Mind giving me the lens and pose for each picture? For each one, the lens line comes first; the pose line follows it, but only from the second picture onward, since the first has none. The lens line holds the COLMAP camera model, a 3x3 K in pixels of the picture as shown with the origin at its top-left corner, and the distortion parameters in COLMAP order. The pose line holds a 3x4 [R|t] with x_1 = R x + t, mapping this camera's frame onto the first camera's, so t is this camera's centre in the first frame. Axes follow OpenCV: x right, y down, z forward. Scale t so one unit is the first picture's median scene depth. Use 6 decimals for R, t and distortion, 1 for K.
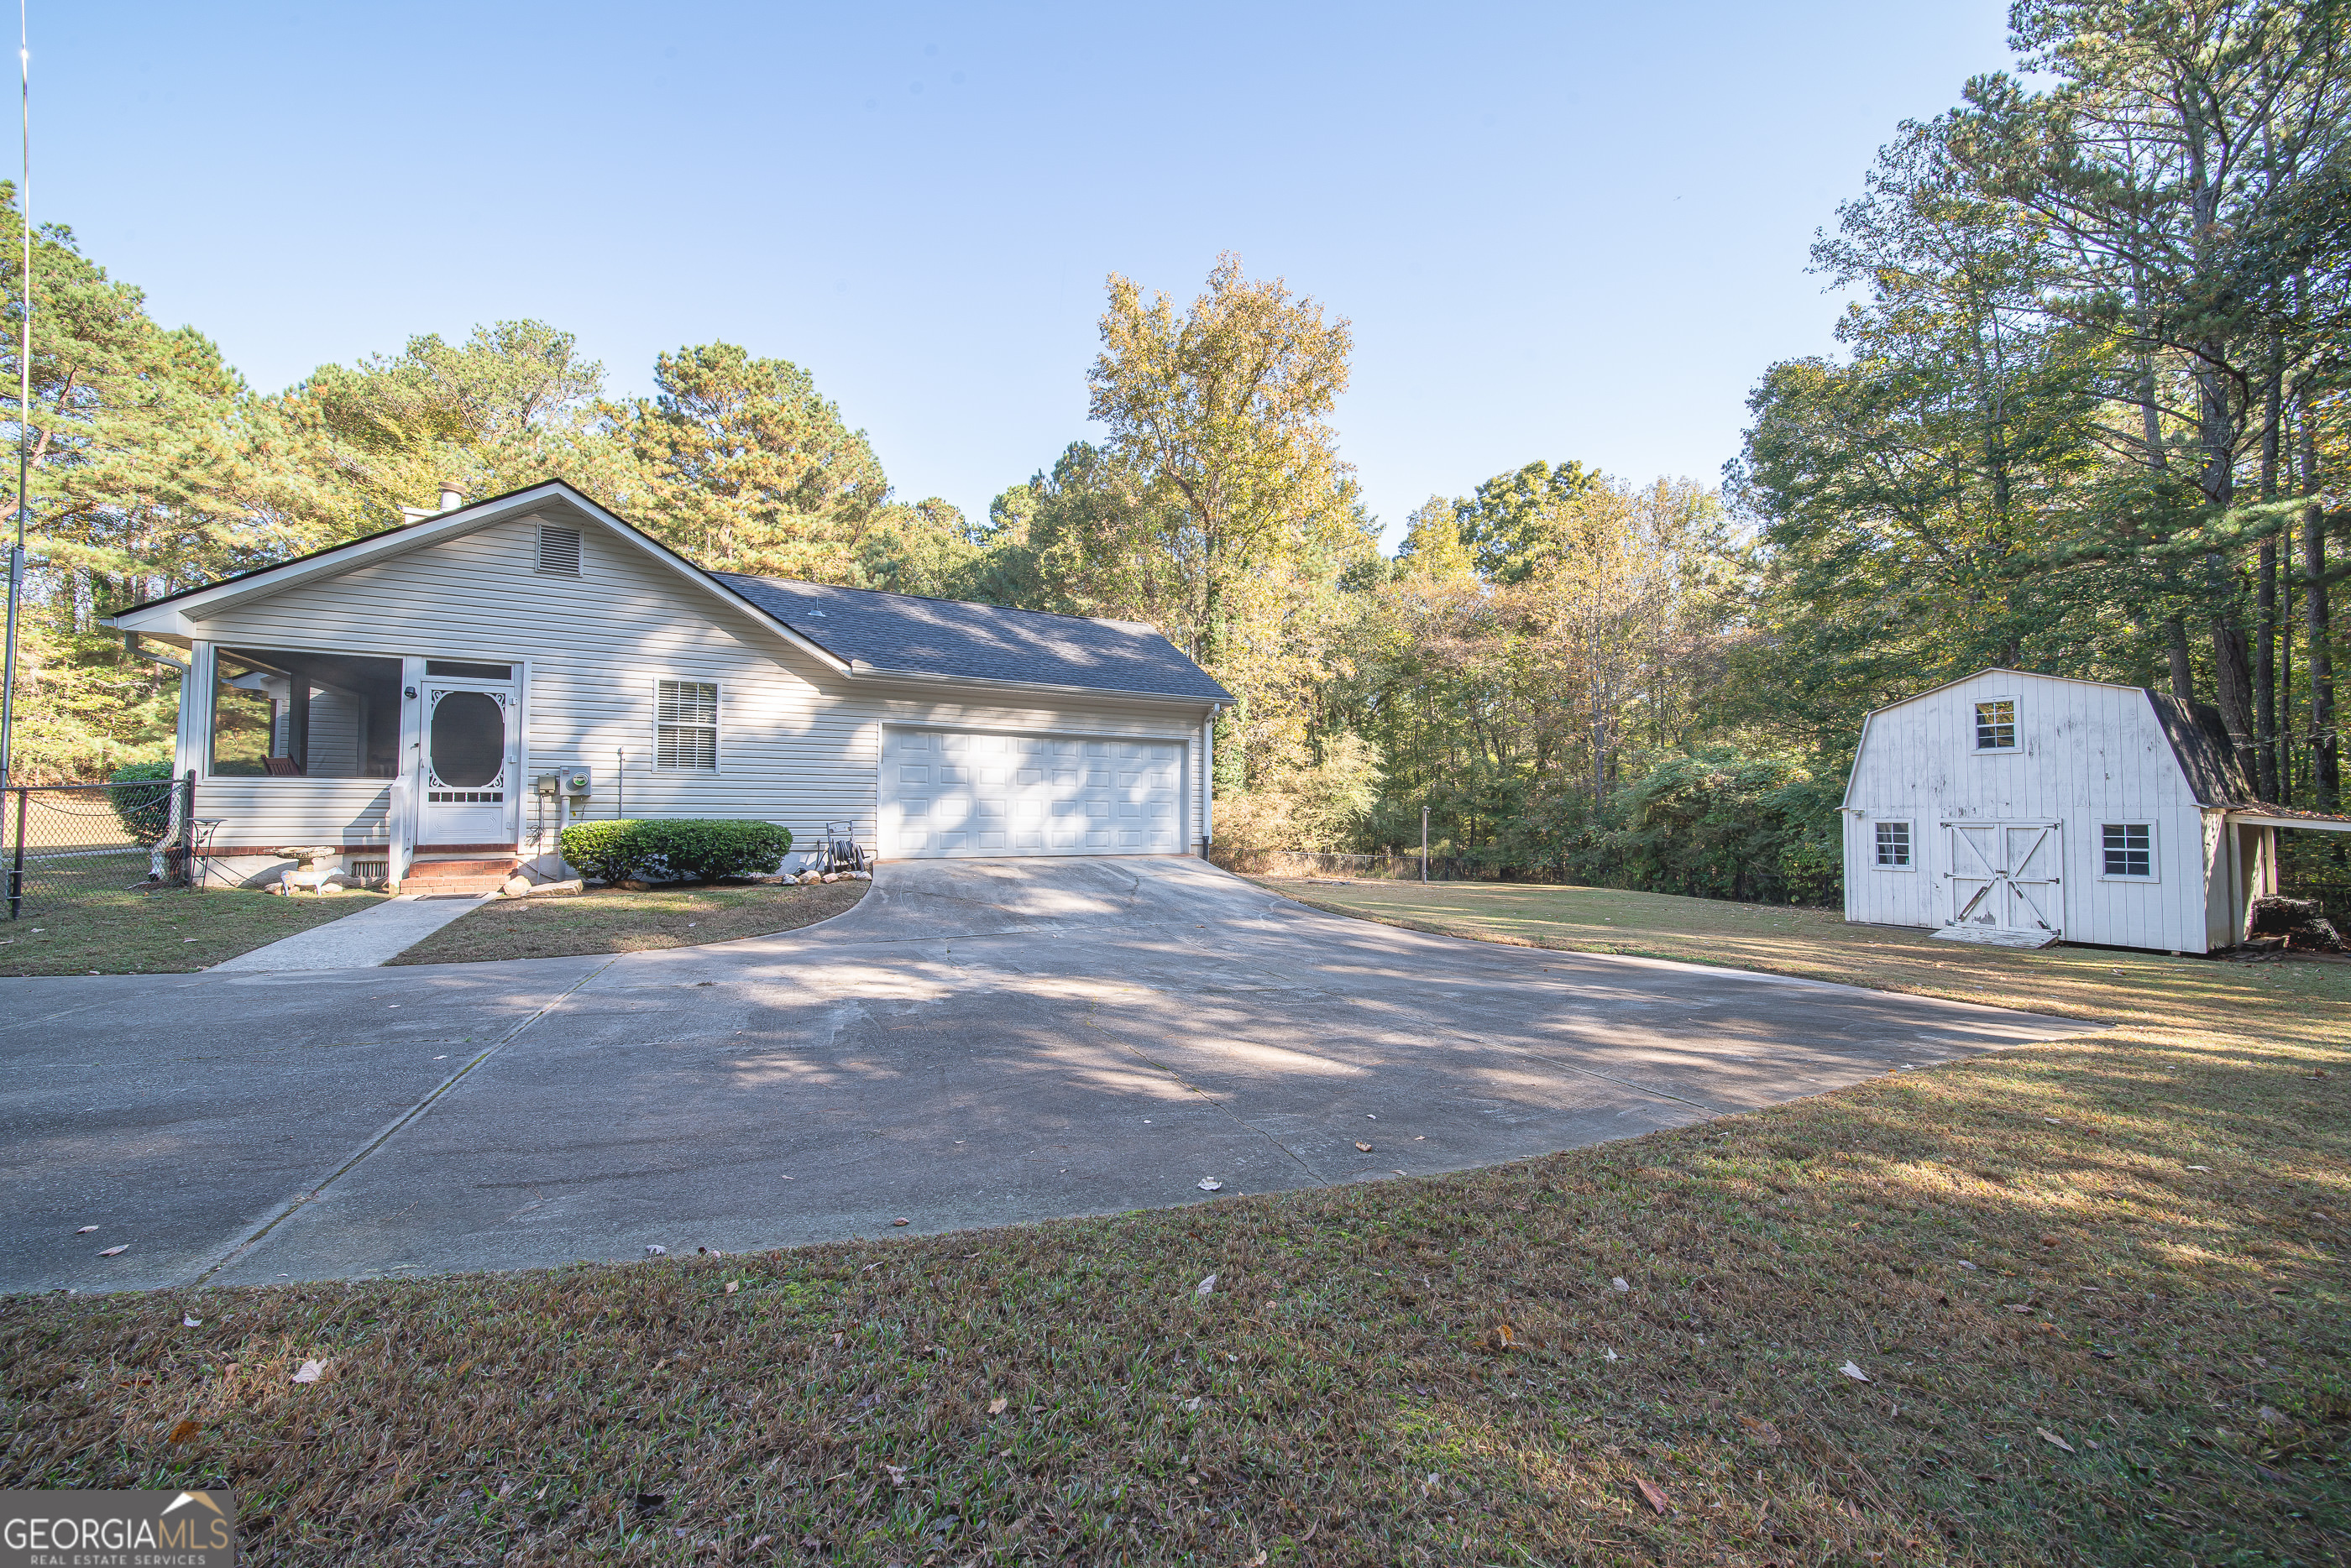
lens RADIAL K [[818.2, 0, 1173.3], [0, 818.2, 785.9], [0, 0, 1]] dist [0.001542, -0.001734]
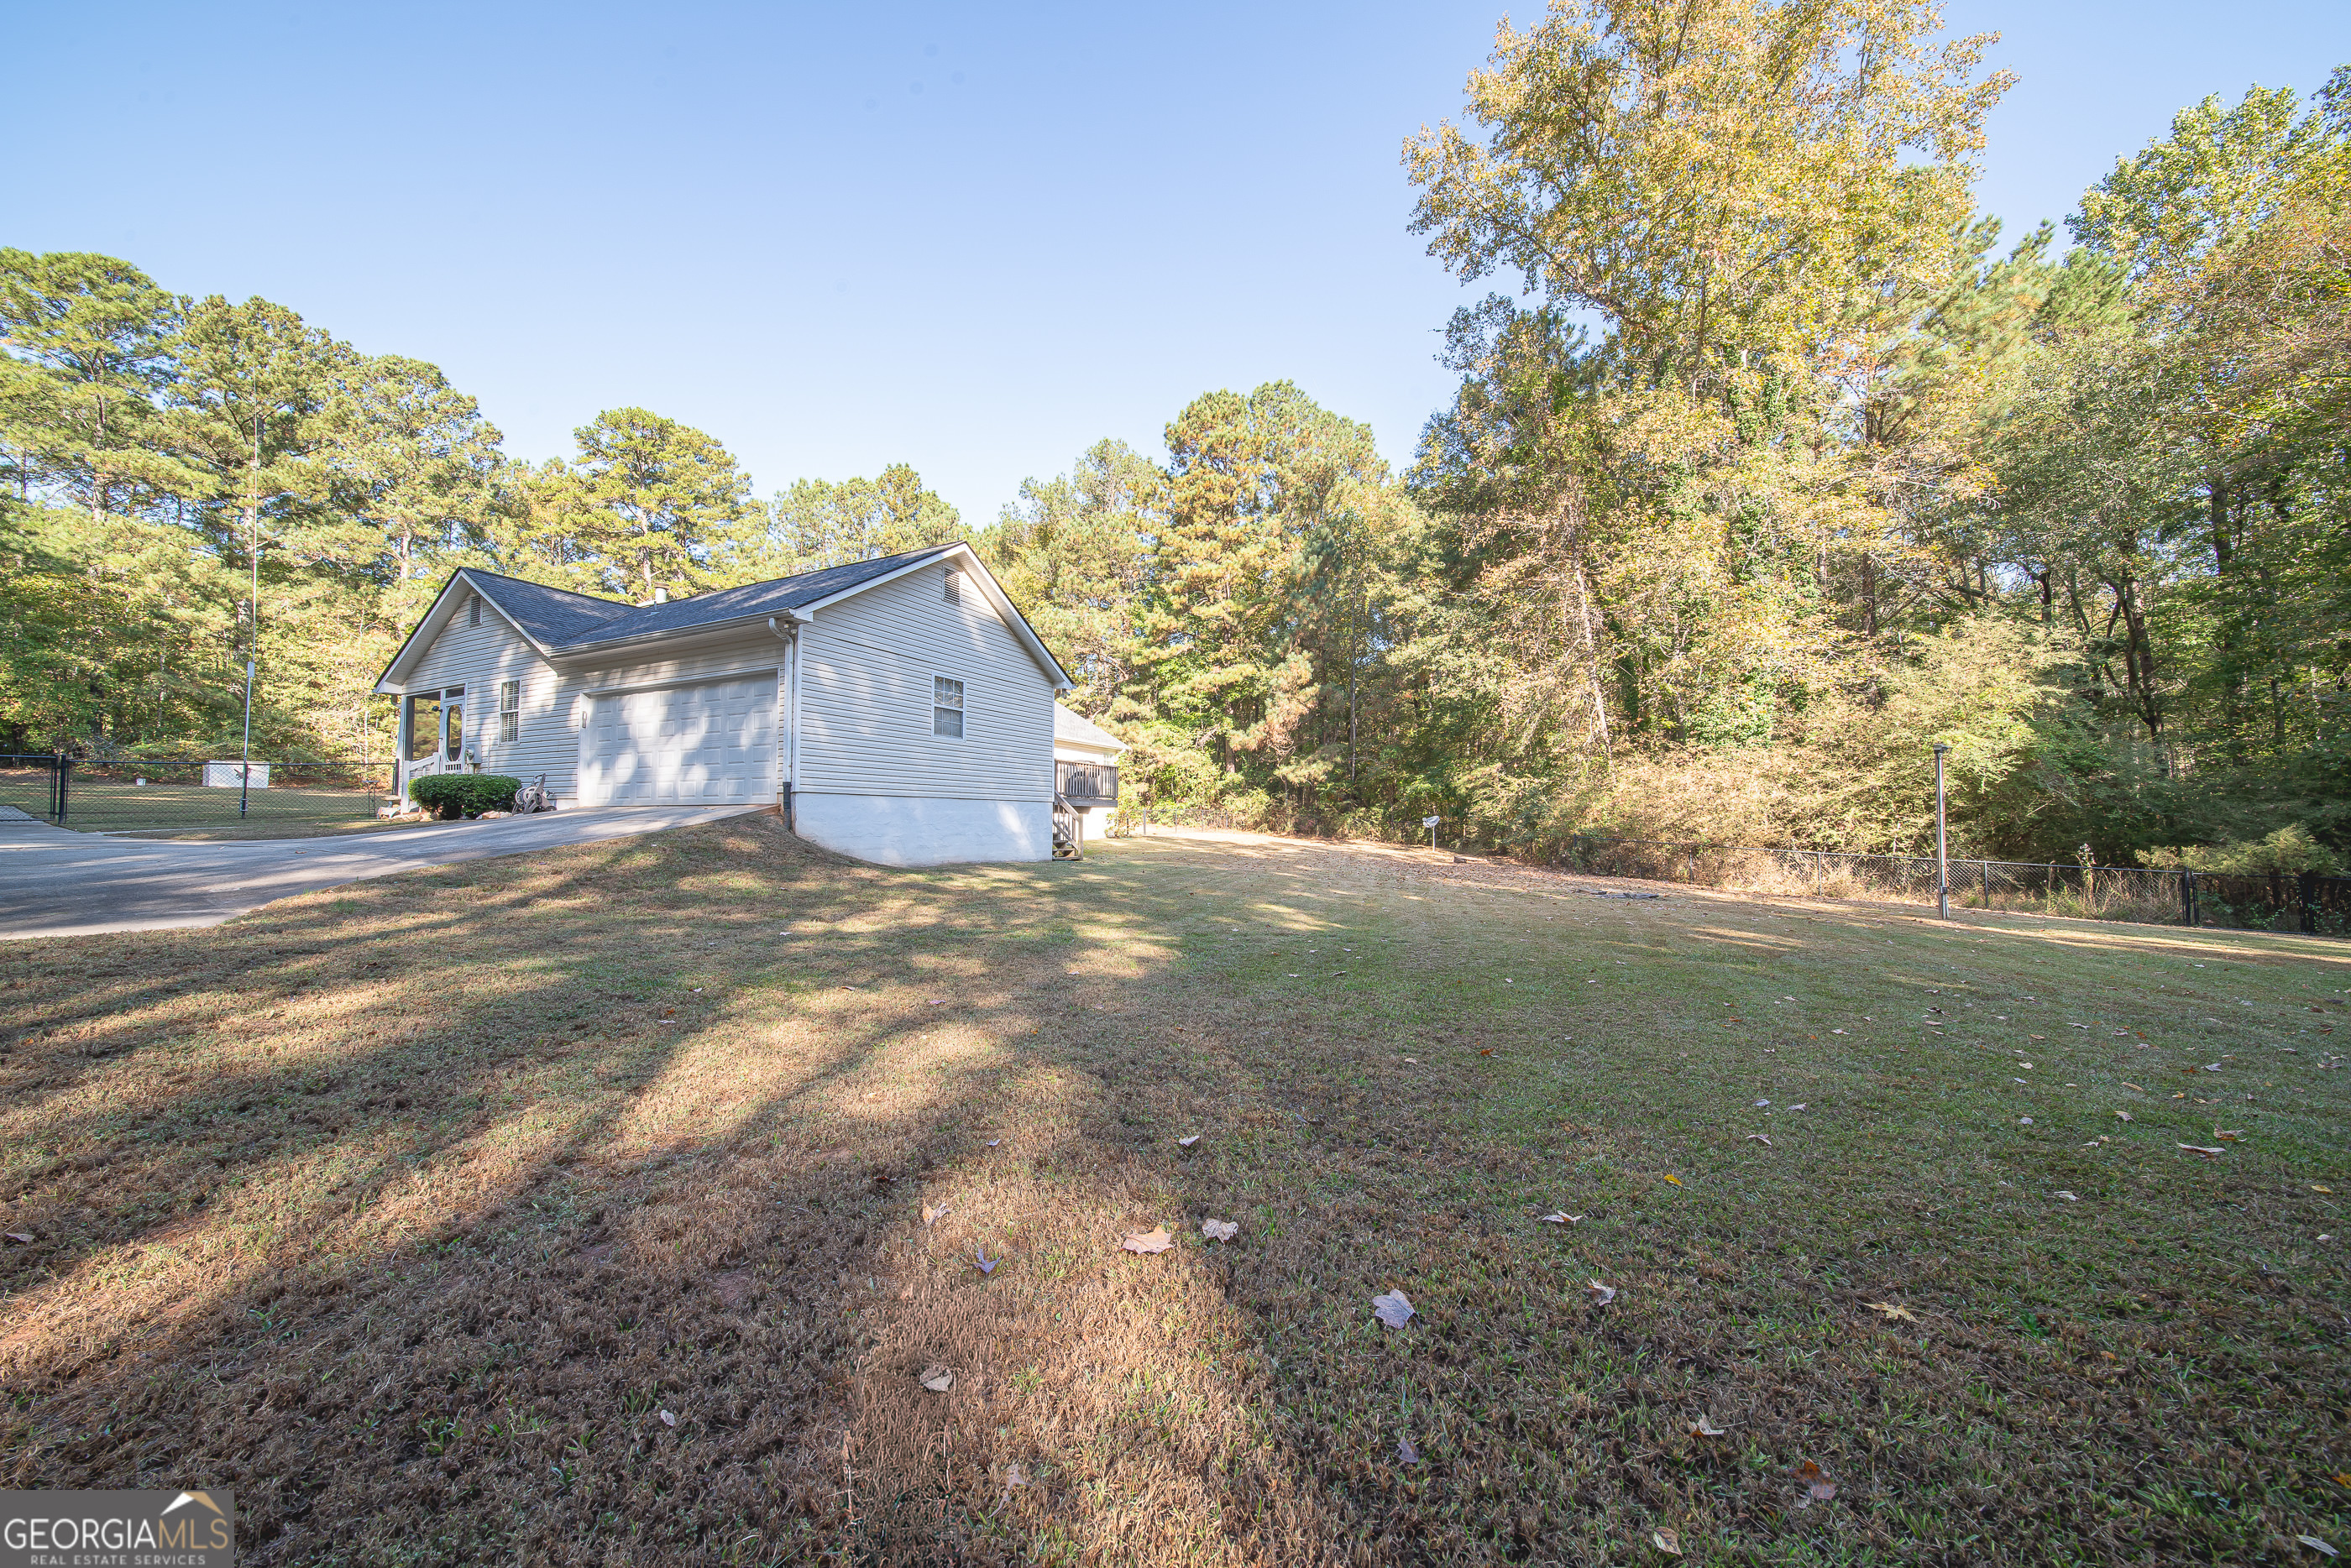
lens RADIAL K [[818.2, 0, 1175.2], [0, 818.2, 788.9], [0, 0, 1]] dist [0.001542, -0.001734]
pose [[0.573615, -0.039133, -0.818189, 0.944253], [0.032685, 0.999156, -0.024874, 0.101361], [0.818472, -0.012475, 0.574410, 0.875770]]
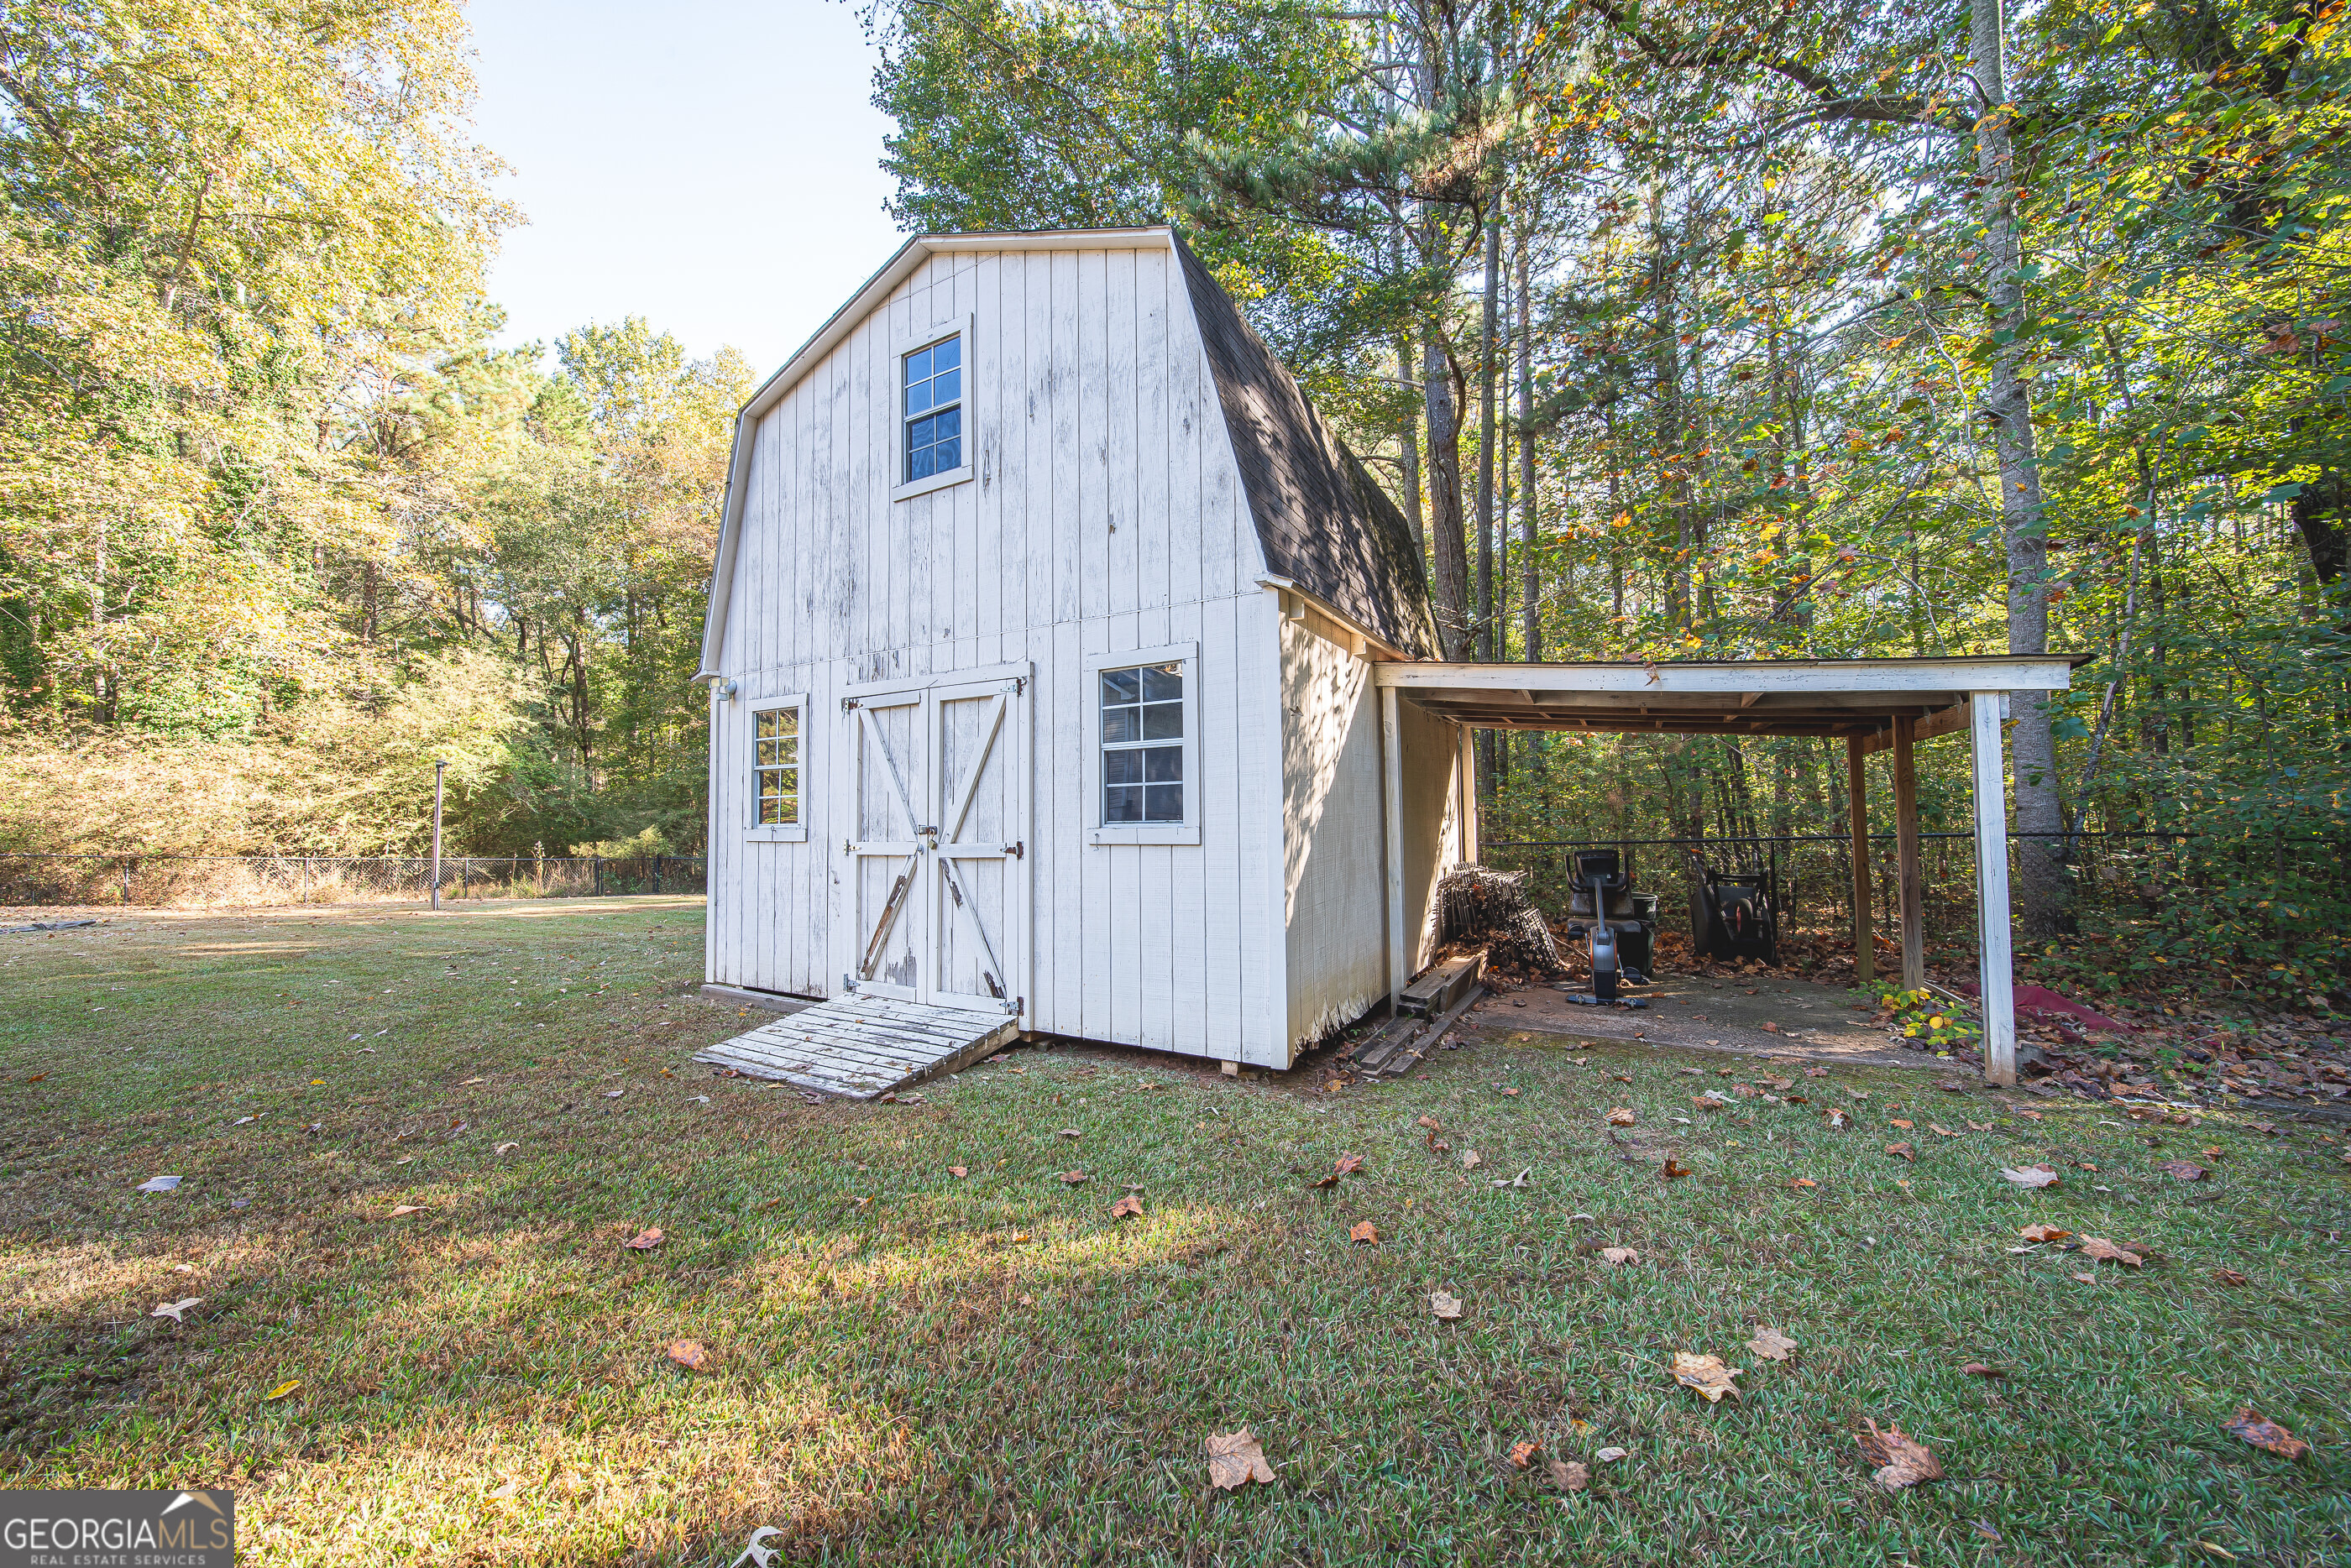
lens RADIAL K [[818.2, 0, 1166.3], [0, 818.2, 788.3], [0, 0, 1]] dist [0.001542, -0.001734]
pose [[0.860239, 0.006006, 0.509855, 0.959030], [-0.005332, 0.999982, -0.002784, 0.091251], [-0.509862, -0.000324, 0.860256, 0.681920]]
